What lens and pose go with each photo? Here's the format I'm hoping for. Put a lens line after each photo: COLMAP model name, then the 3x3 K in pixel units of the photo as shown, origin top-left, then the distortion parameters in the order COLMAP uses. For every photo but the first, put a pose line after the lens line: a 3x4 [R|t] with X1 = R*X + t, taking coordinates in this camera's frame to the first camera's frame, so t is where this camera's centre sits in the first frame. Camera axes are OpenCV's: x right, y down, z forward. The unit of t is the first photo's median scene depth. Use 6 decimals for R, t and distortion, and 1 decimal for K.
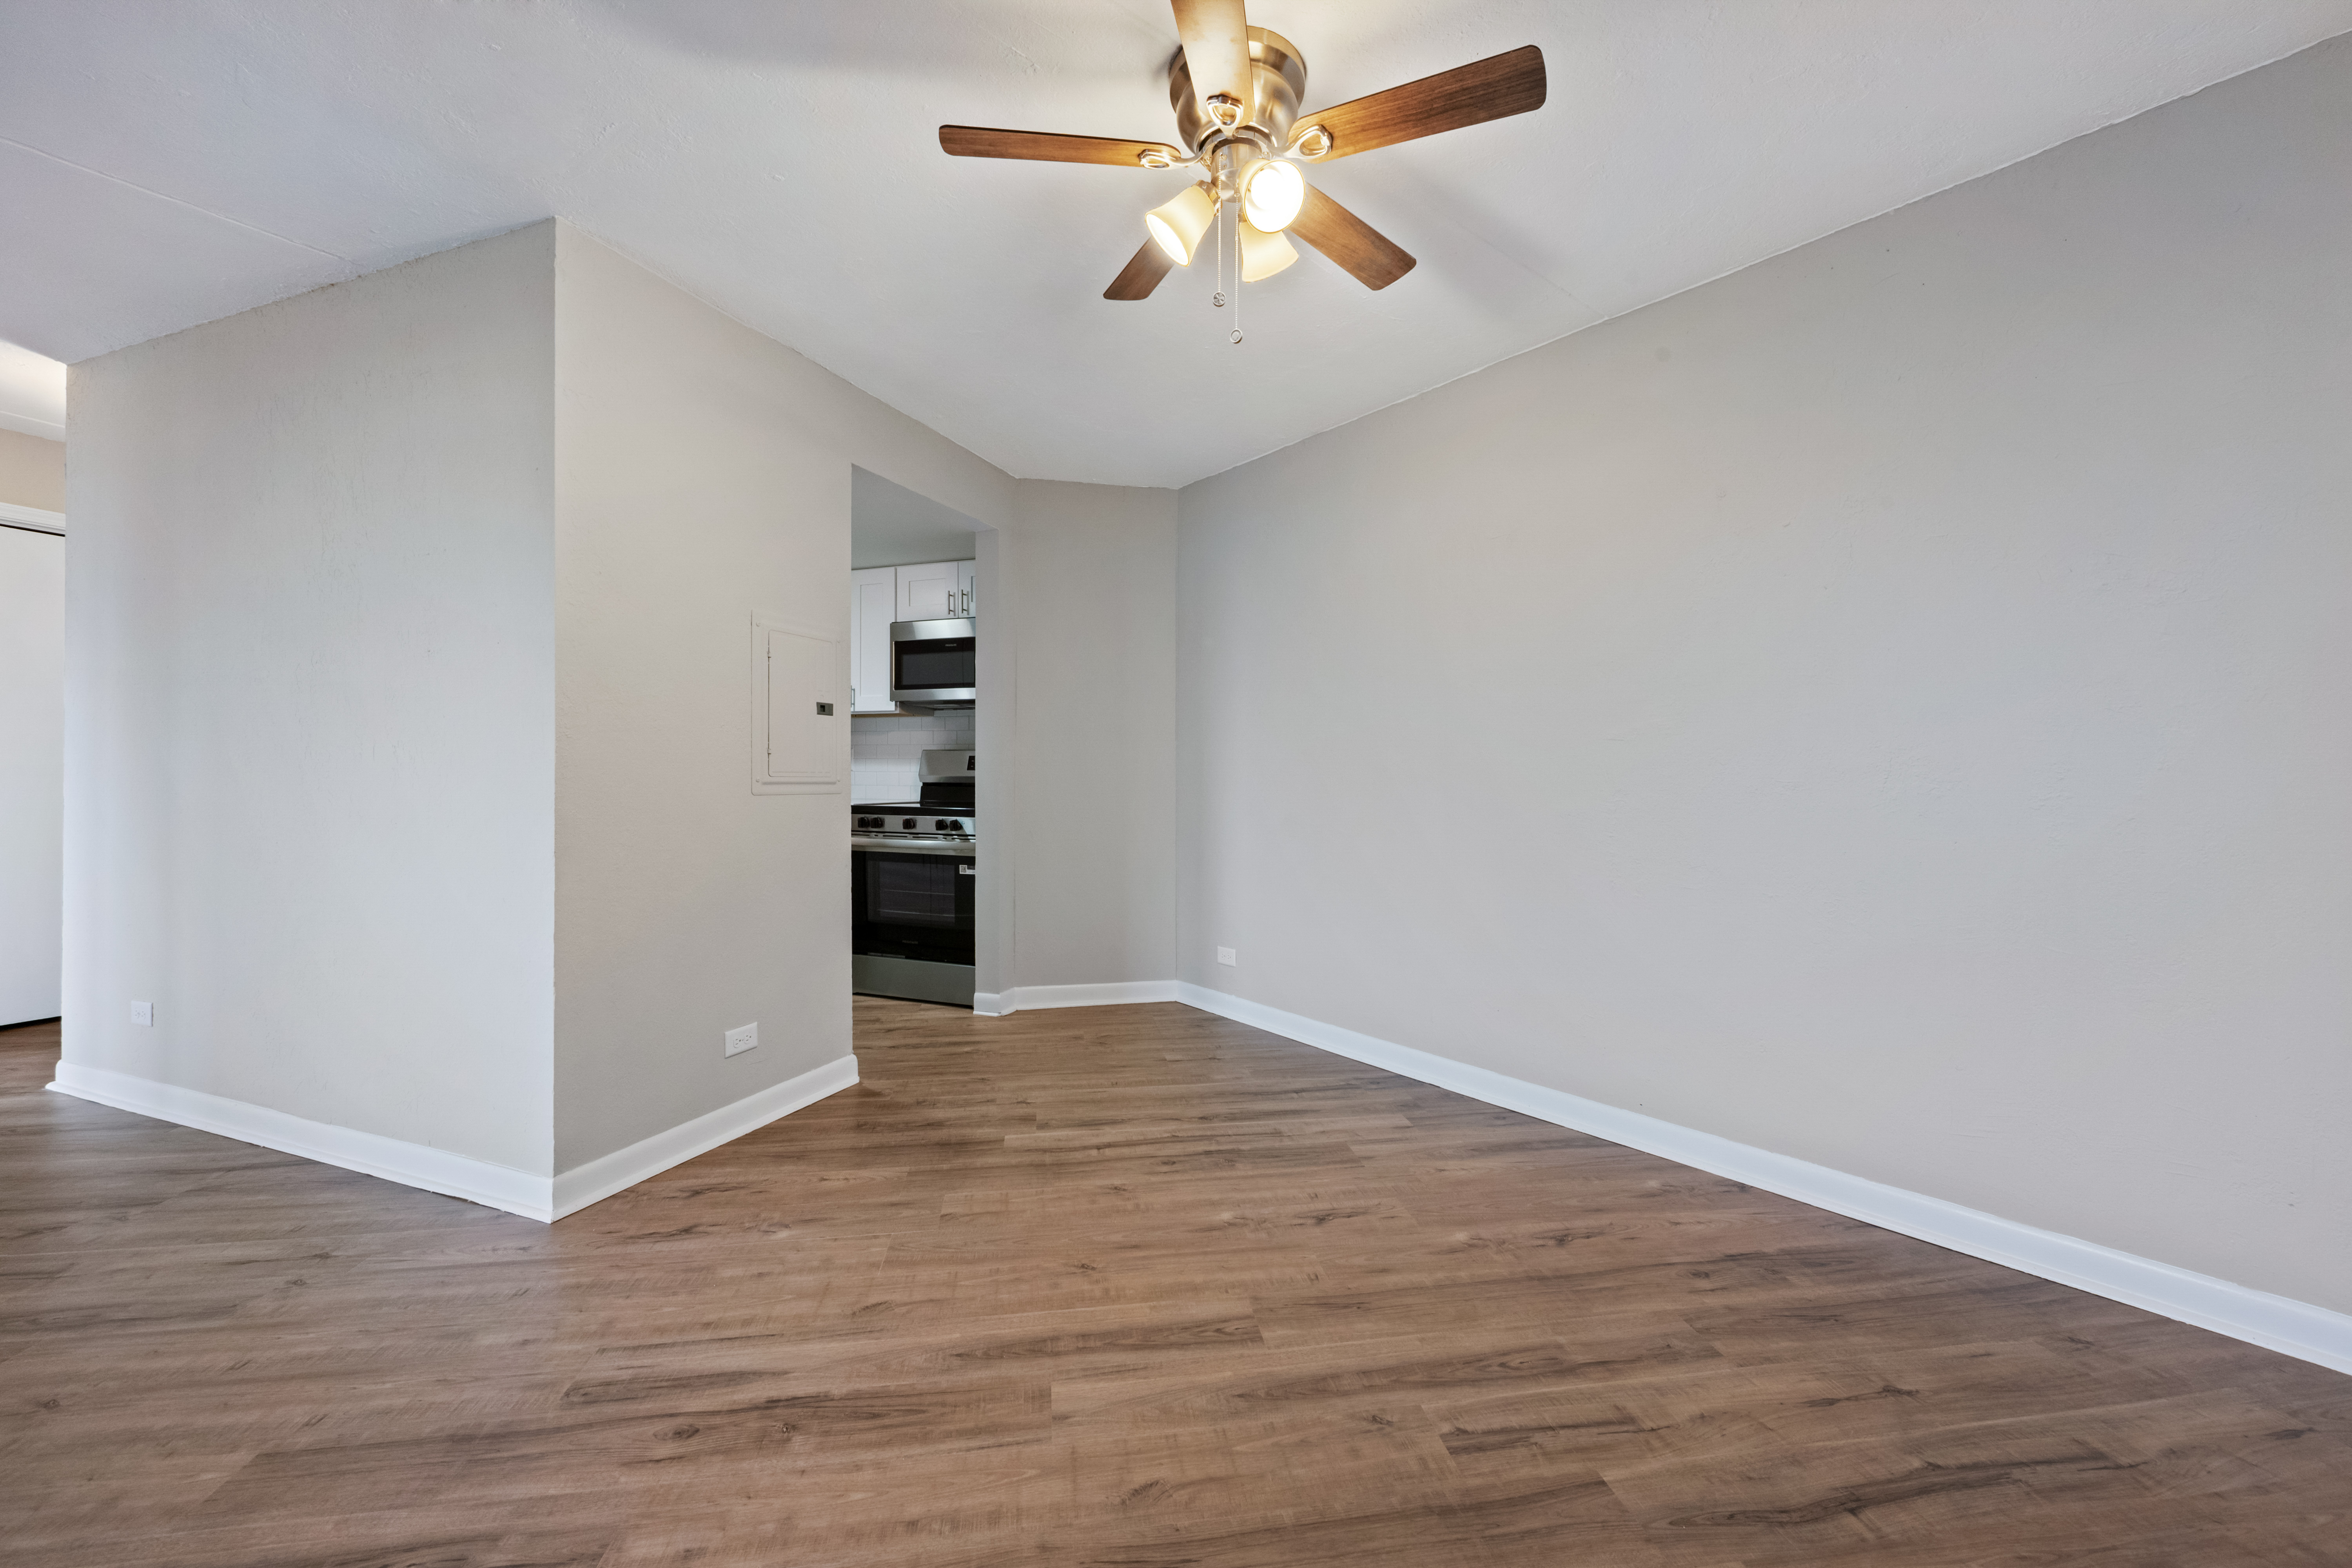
lens RADIAL K [[929.8, 0, 1181.0], [0, 929.8, 777.7], [0, 0, 1]] dist [-0.000381, 0.000009]
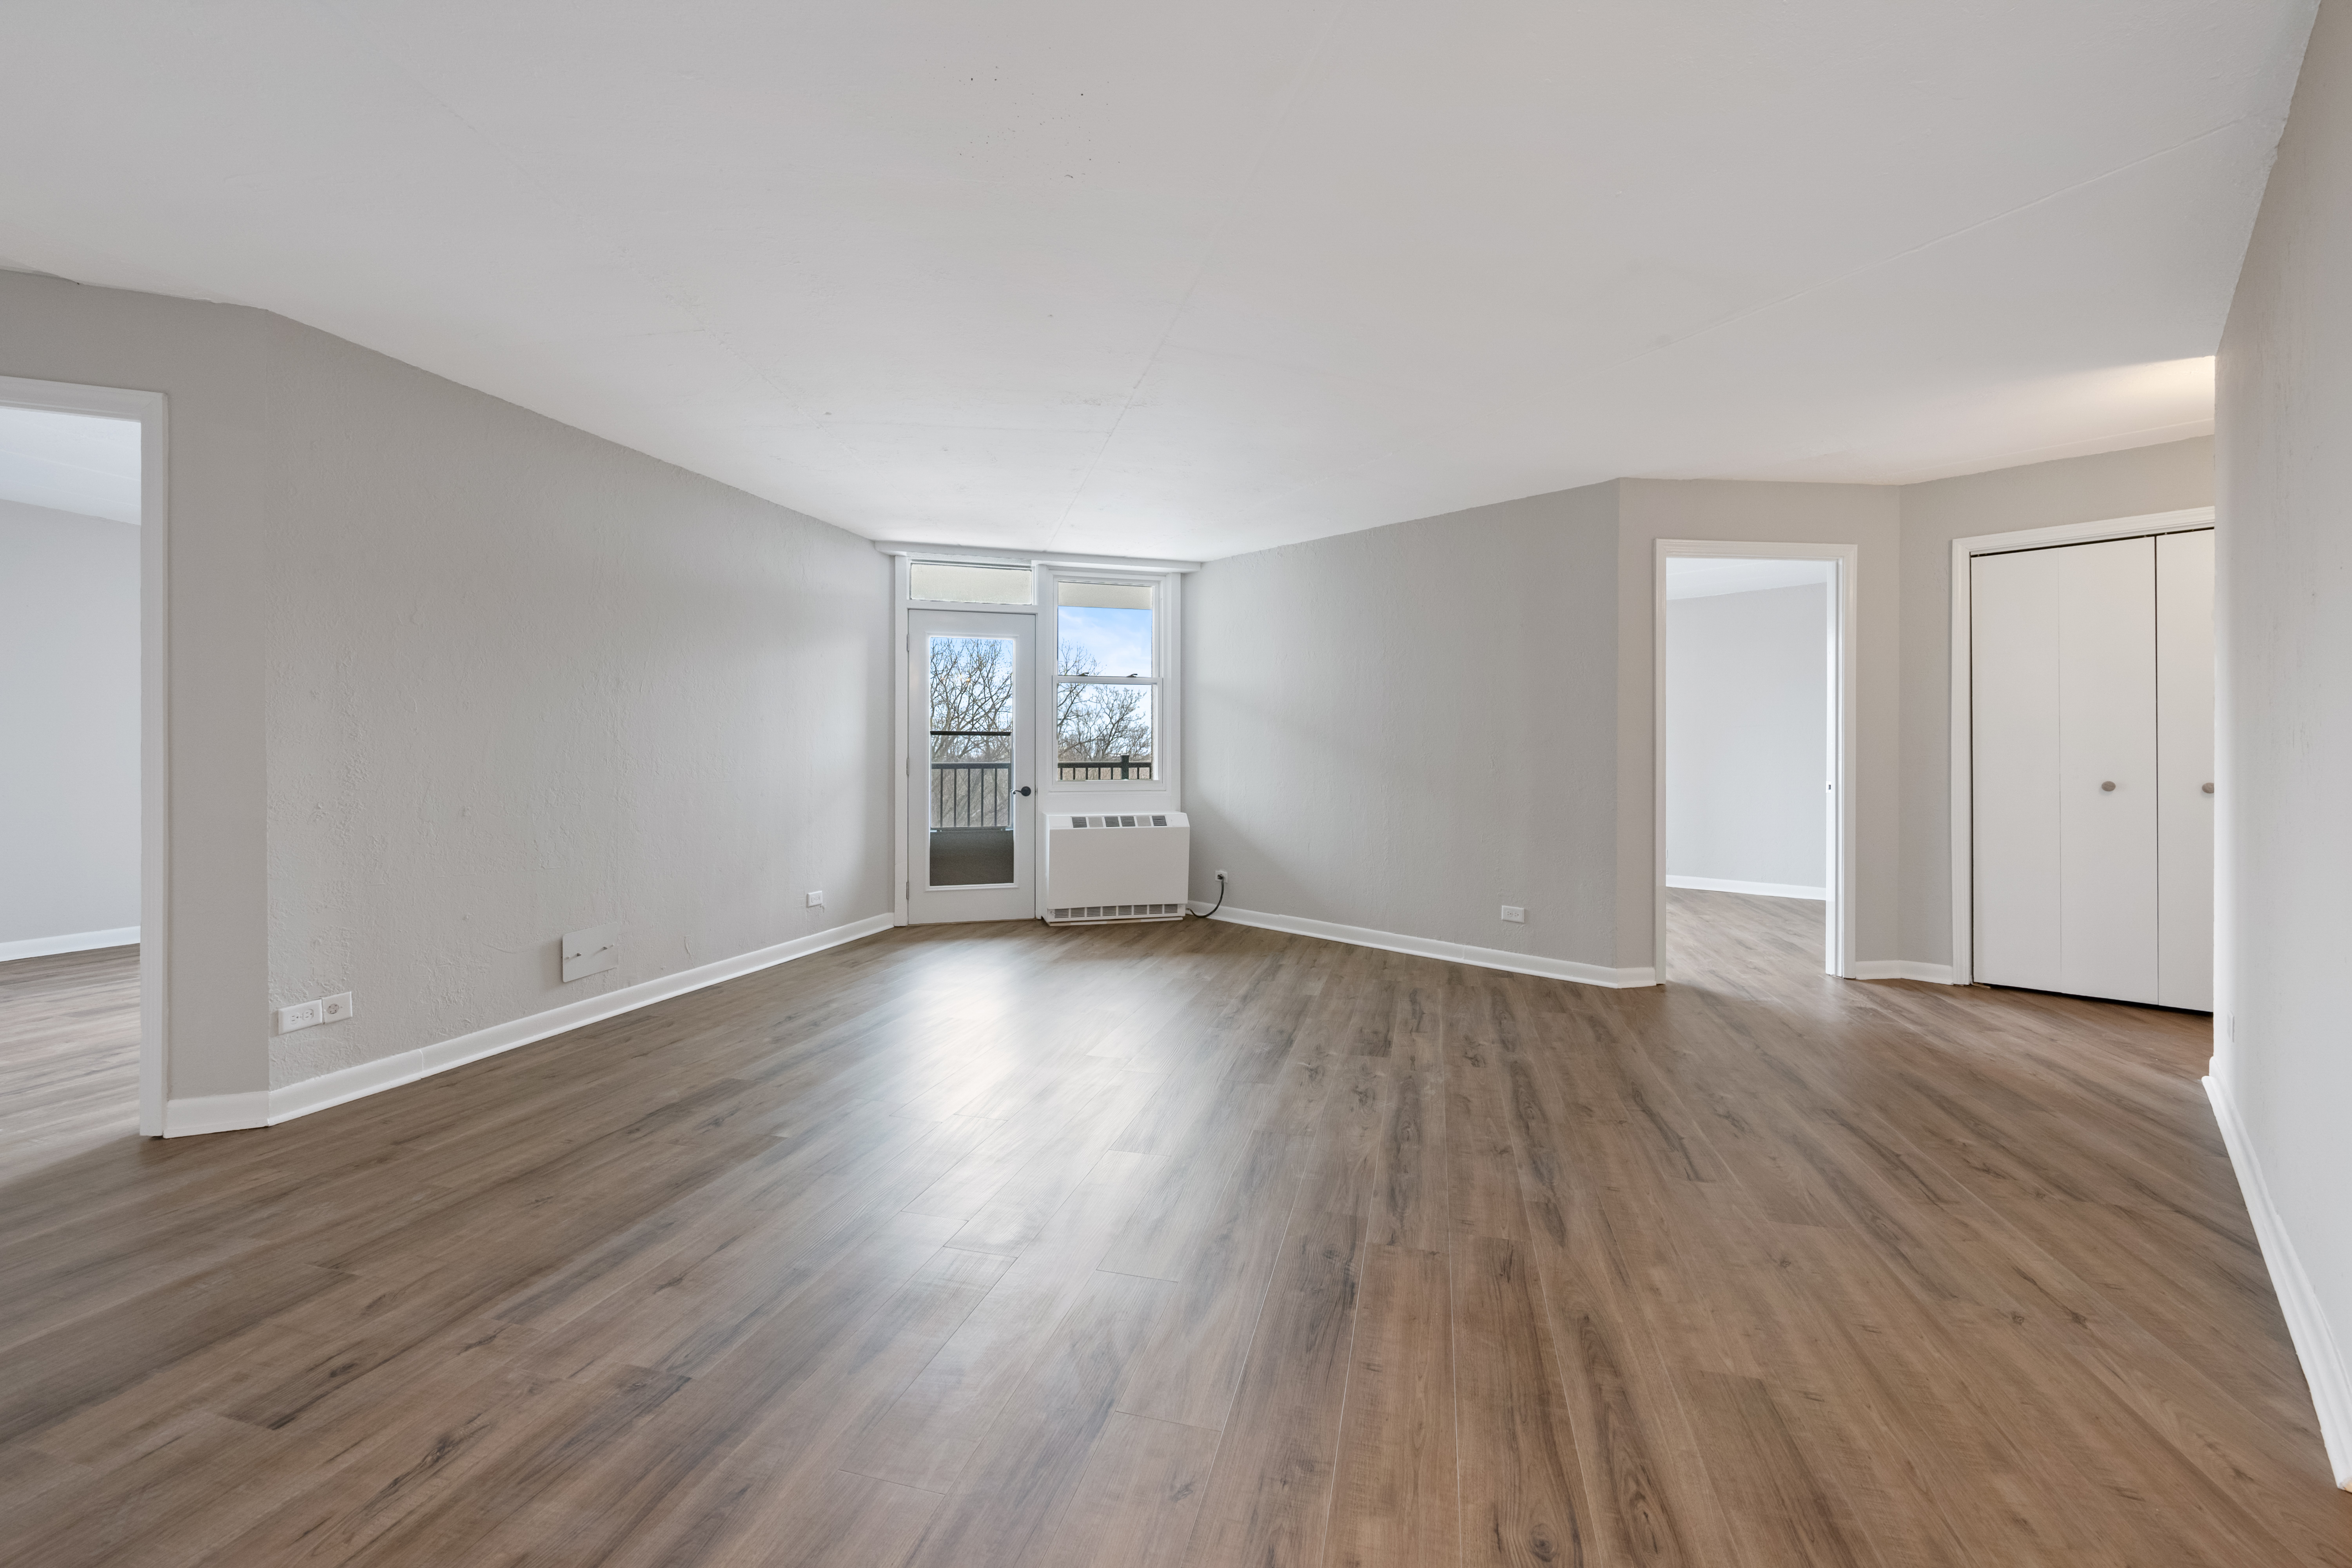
lens RADIAL K [[929.8, 0, 1181.0], [0, 929.8, 777.7], [0, 0, 1]] dist [-0.000381, 0.000009]
pose [[-0.394990, 0.010620, -0.918624, 0.145610], [-0.002679, 0.999916, 0.012711, -0.004263], [0.918681, 0.007481, -0.394929, 0.380901]]
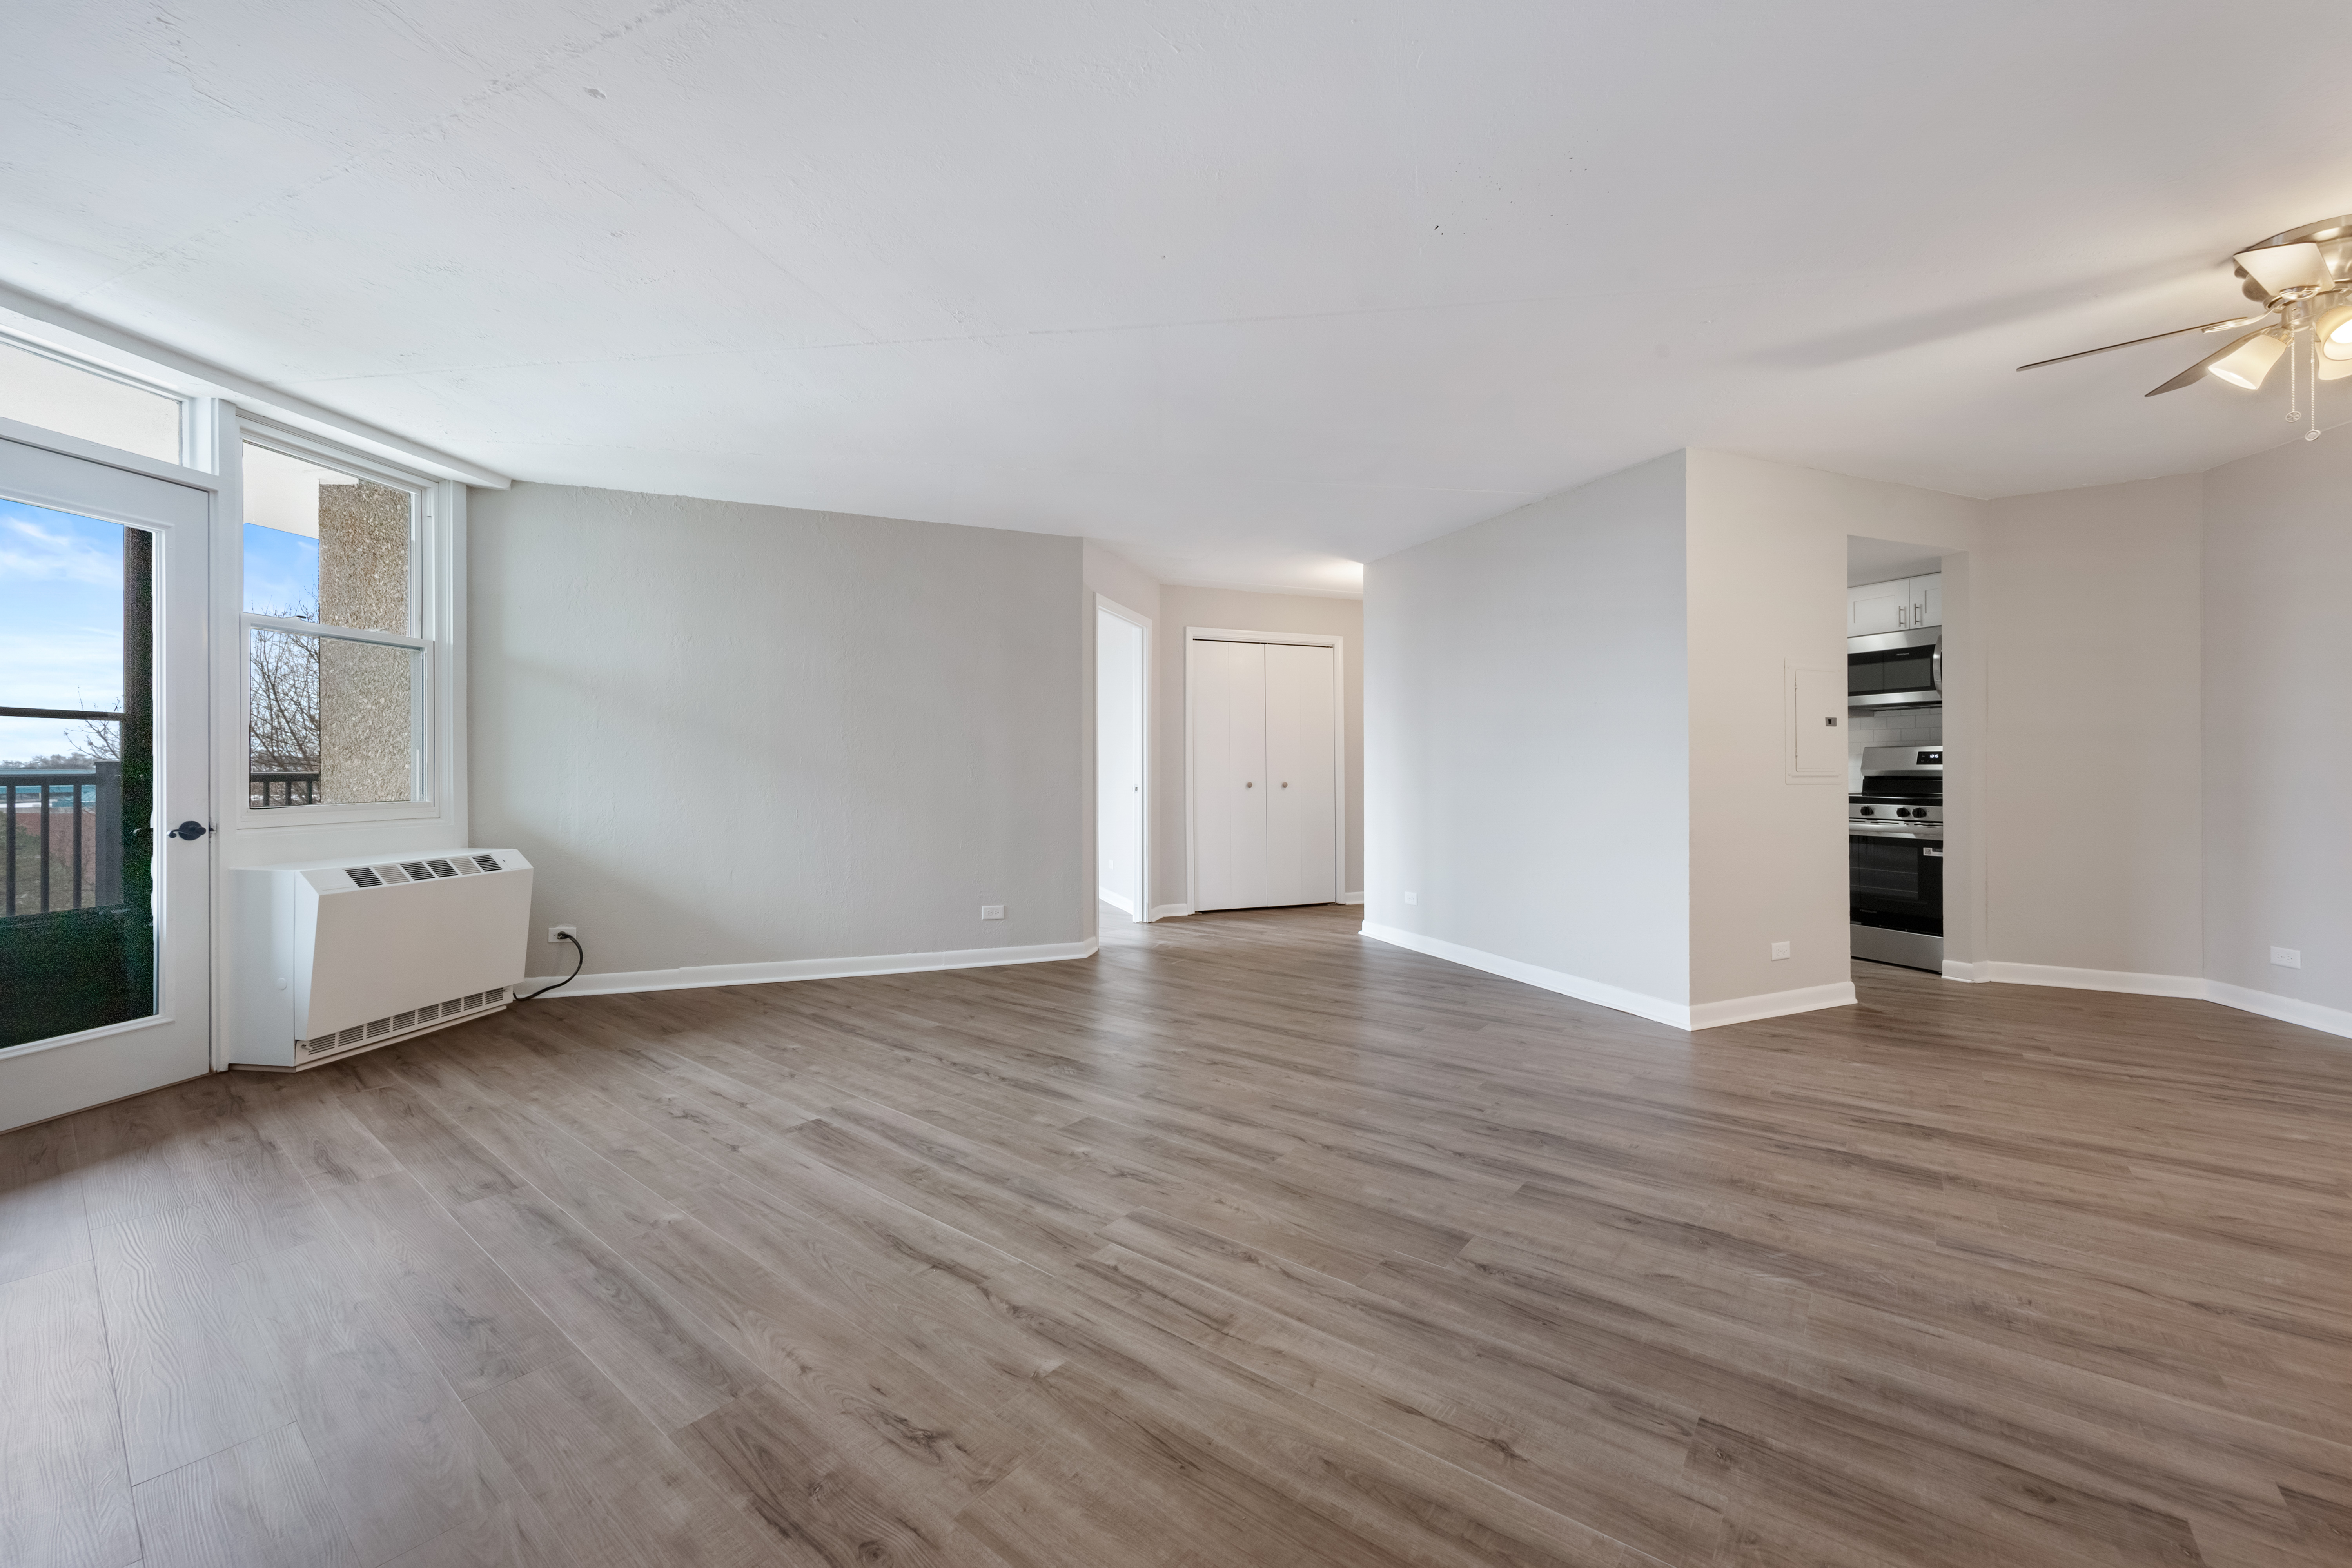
lens RADIAL K [[929.8, 0, 1181.0], [0, 929.8, 777.7], [0, 0, 1]] dist [-0.000381, 0.000009]
pose [[0.691079, -0.003396, -0.722771, -0.057372], [0.007052, 0.999973, 0.002044, -0.001510], [0.722745, -0.006510, 0.691084, -0.625189]]
